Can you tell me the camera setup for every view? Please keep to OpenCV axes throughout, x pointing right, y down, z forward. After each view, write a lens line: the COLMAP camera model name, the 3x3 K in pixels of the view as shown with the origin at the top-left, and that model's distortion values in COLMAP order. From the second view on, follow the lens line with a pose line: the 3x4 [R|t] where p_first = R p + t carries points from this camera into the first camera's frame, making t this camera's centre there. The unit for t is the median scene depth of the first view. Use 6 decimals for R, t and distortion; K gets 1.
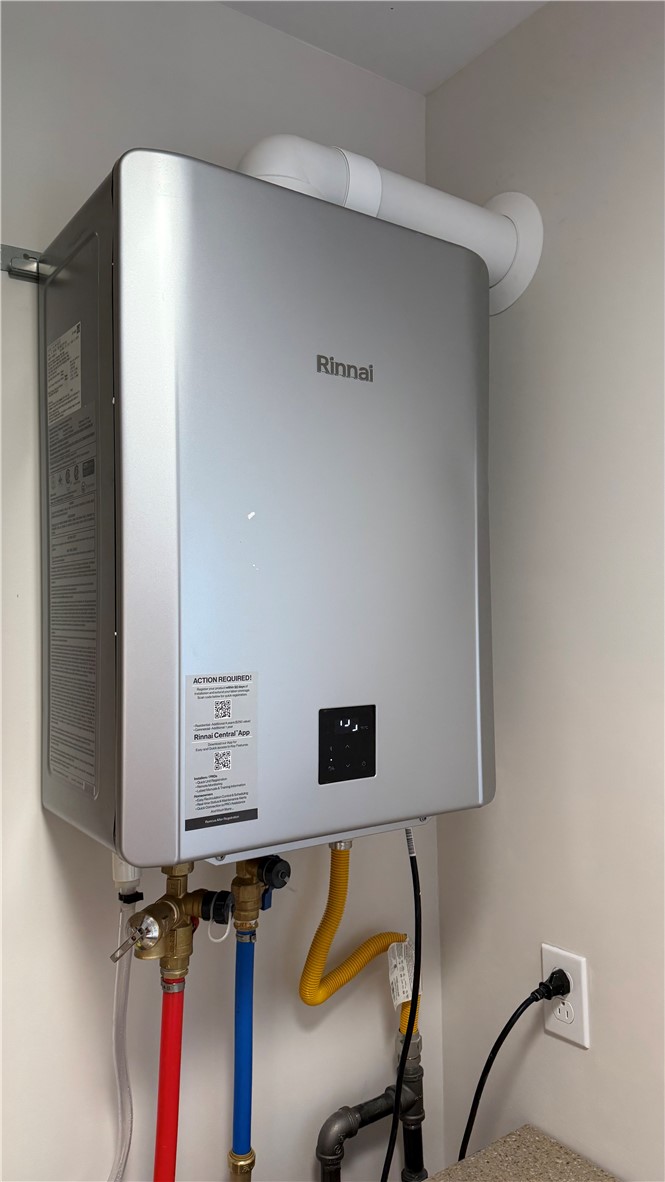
lens RADIAL K [[840.4, 0, 332.5], [0, 840.4, 591.0], [0, 0, 1]] dist [-0.002113, -0.005944]
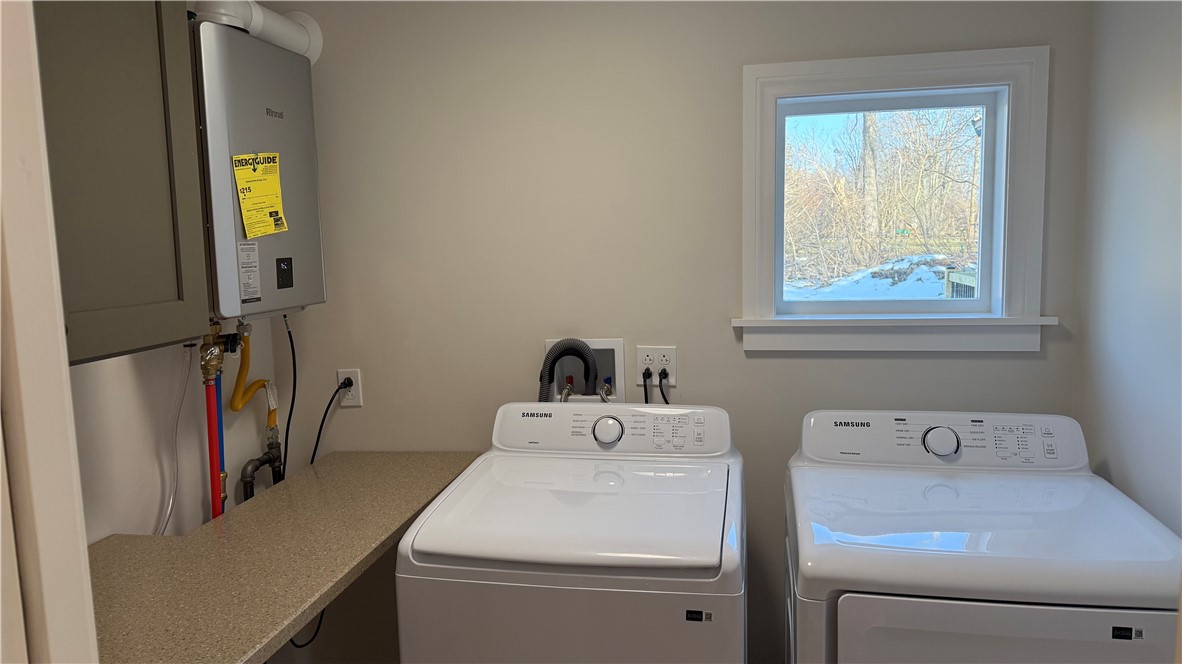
lens RADIAL K [[831.5, 0, 591.0], [0, 831.5, 332.0], [0, 0, 1]] dist [0.081876, -0.003376]
pose [[0.708583, -0.090547, 0.699793, -0.868121], [-0.002037, 0.991466, 0.130349, 0.026085], [-0.705624, -0.093789, 0.702352, -1.093921]]
